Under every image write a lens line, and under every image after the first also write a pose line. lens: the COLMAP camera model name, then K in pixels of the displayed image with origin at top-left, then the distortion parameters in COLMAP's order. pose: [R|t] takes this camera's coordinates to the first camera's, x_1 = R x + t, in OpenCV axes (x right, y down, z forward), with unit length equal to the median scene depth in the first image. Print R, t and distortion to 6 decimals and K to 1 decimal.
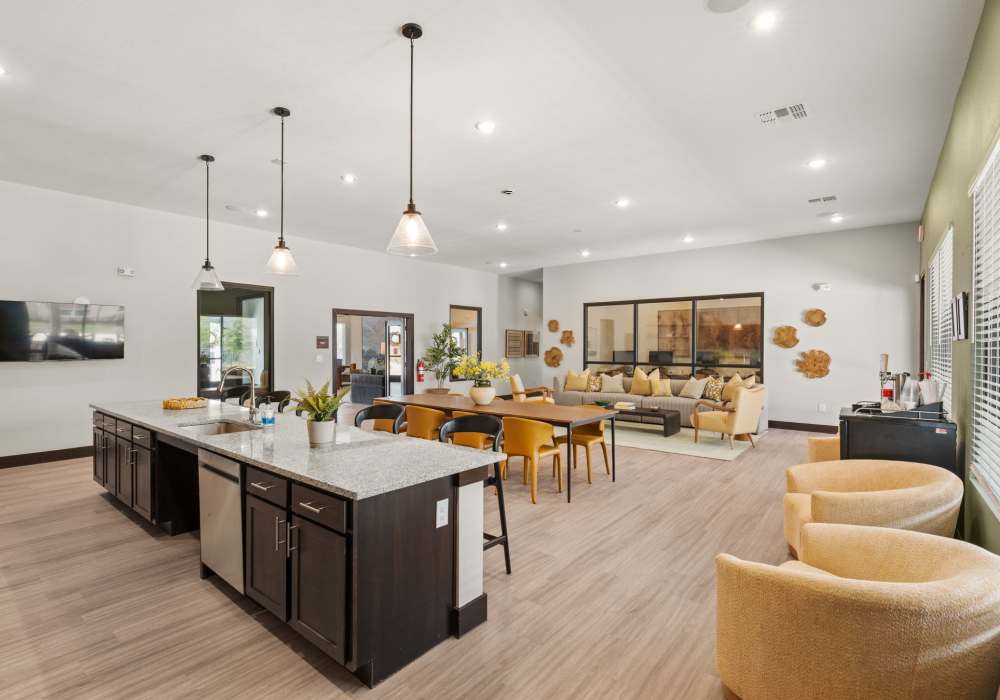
lens RADIAL K [[481.7, 0, 469.9], [0, 481.7, 344.0], [0, 0, 1]] dist [0.000666, -0.000240]
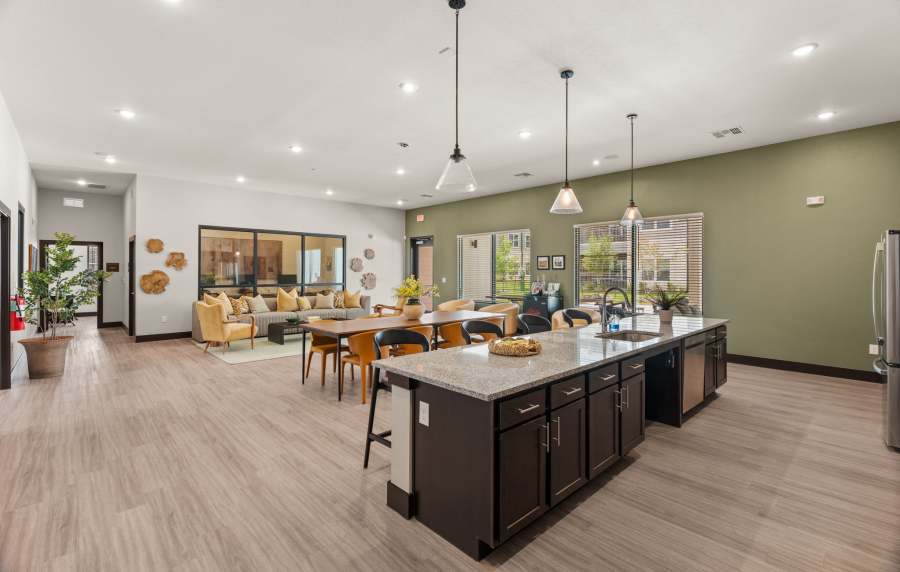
lens RADIAL K [[399.2, 0, 450.0], [0, 399.2, 265.2], [0, 0, 1]] dist [-0.001998, -0.000055]
pose [[0.106200, 0.016102, 0.994214, -0.670089], [-0.009785, 0.999837, -0.015148, 0.003624], [-0.994297, -0.008120, 0.106340, 0.567691]]
